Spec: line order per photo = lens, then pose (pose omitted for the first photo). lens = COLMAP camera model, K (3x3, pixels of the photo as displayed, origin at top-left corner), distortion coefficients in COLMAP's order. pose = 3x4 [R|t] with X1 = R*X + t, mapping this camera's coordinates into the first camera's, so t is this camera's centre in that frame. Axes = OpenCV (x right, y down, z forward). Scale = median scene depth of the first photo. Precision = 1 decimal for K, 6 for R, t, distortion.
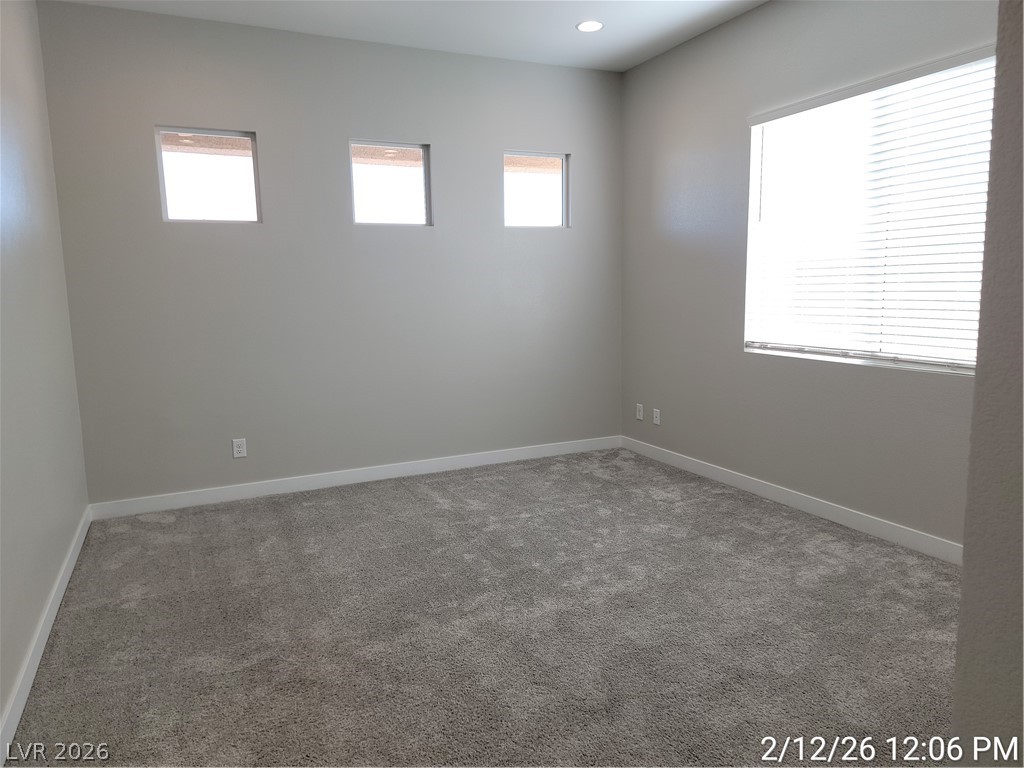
lens RADIAL K [[724.5, 0, 506.5], [0, 724.5, 381.0], [0, 0, 1]] dist [0.074082, -0.032606]
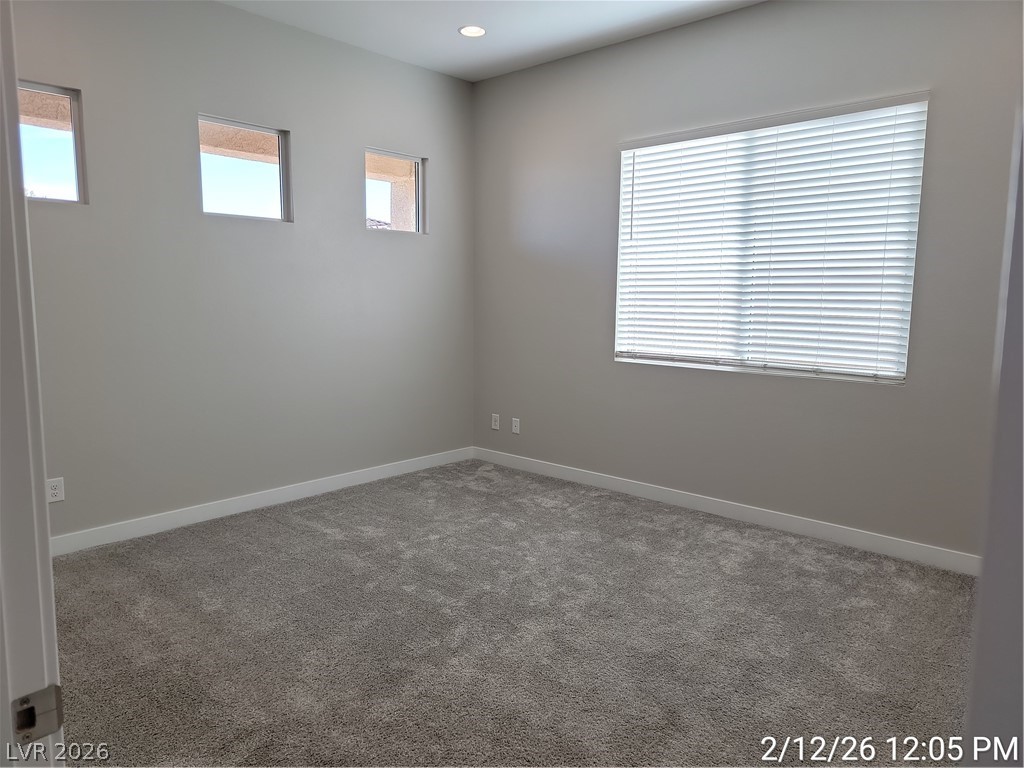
lens RADIAL K [[724.5, 0, 532.9], [0, 724.5, 379.0], [0, 0, 1]] dist [0.074082, -0.032606]
pose [[0.922669, -0.018355, 0.385157, -0.209589], [0.024931, 0.999616, -0.012087, -0.004327], [-0.384787, 0.020755, 0.922772, 0.075705]]
